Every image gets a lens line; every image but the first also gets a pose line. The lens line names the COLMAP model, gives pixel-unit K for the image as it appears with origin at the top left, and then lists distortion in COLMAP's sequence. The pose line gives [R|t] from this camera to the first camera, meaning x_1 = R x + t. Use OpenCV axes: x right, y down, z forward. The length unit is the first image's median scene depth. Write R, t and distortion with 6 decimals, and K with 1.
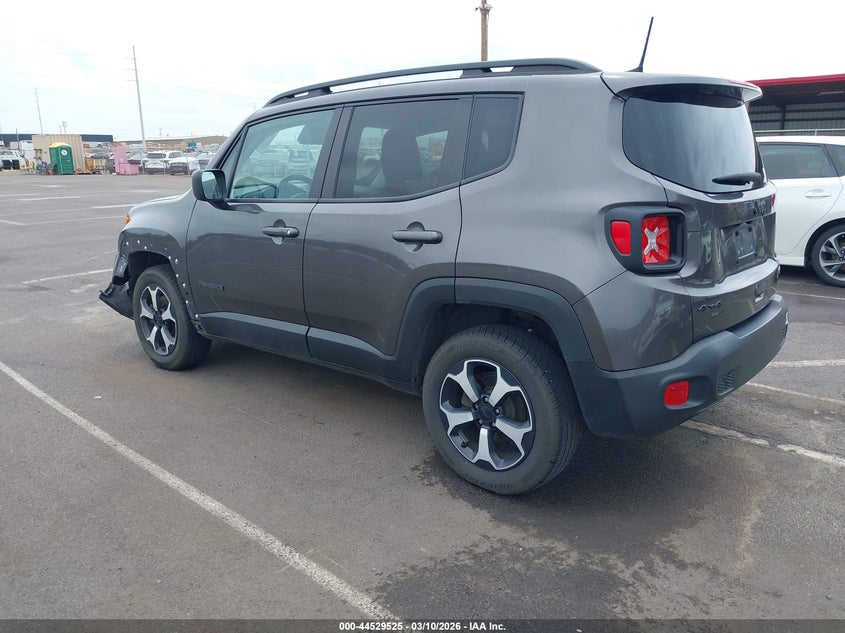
lens RADIAL K [[658.1, 0, 417.1], [0, 658.1, 316.0], [0, 0, 1]] dist [-0.002465, -0.001224]
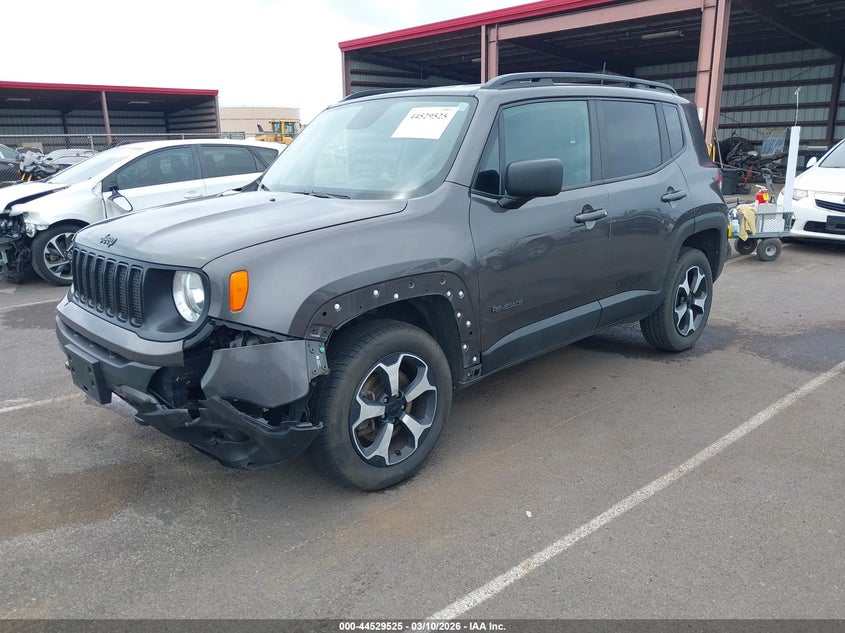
lens RADIAL K [[658.1, 0, 426.7], [0, 658.1, 312.4], [0, 0, 1]] dist [-0.002465, -0.001224]
pose [[0.116589, -0.236032, 0.964726, -1.355787], [0.258634, 0.945052, 0.199962, -0.277161], [-0.958914, 0.226198, 0.171228, 1.184423]]
